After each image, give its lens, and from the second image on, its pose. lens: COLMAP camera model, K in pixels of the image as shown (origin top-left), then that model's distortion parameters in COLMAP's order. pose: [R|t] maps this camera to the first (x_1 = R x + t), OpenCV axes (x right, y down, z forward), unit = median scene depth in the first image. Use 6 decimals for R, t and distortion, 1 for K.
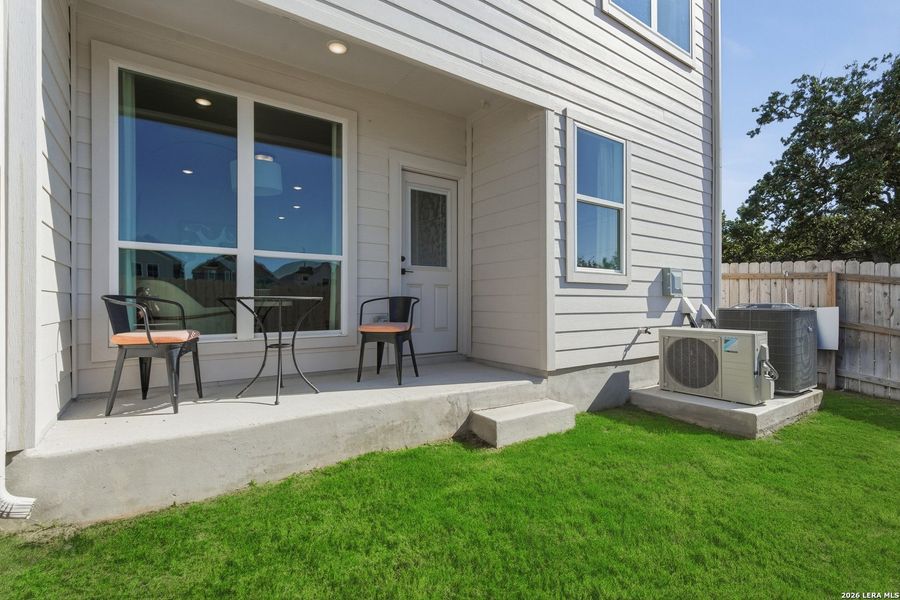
lens RADIAL K [[413.4, 0, 447.4], [0, 413.4, 300.3], [0, 0, 1]] dist [-0.000850, 0.000141]
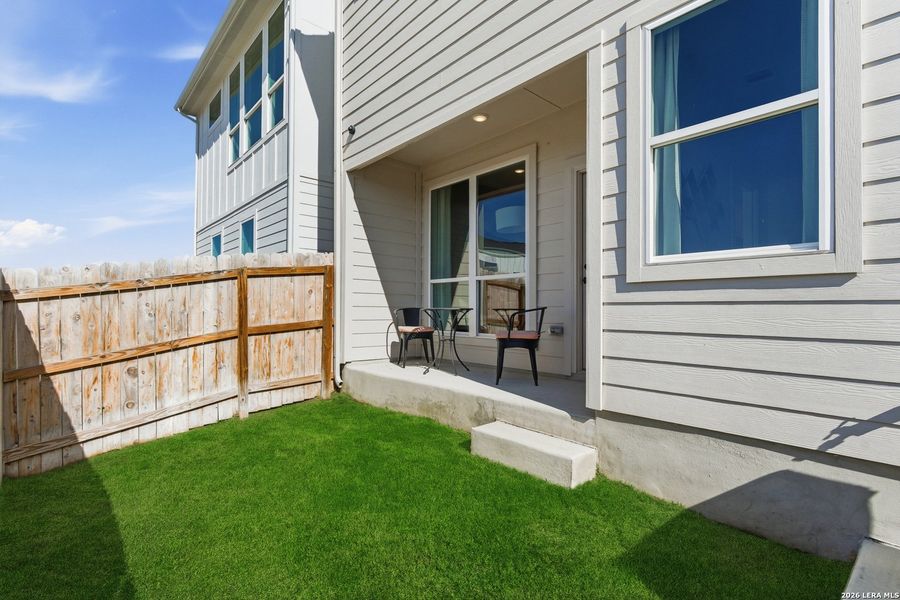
lens RADIAL K [[434.9, 0, 450.0], [0, 434.9, 300.0], [0, 0, 1]] dist [0.001610, 0.000120]
pose [[0.117883, -0.022417, -0.992774, 0.959319], [0.000568, 0.999747, -0.022507, -0.001461], [0.993027, 0.002089, 0.117865, 0.655678]]
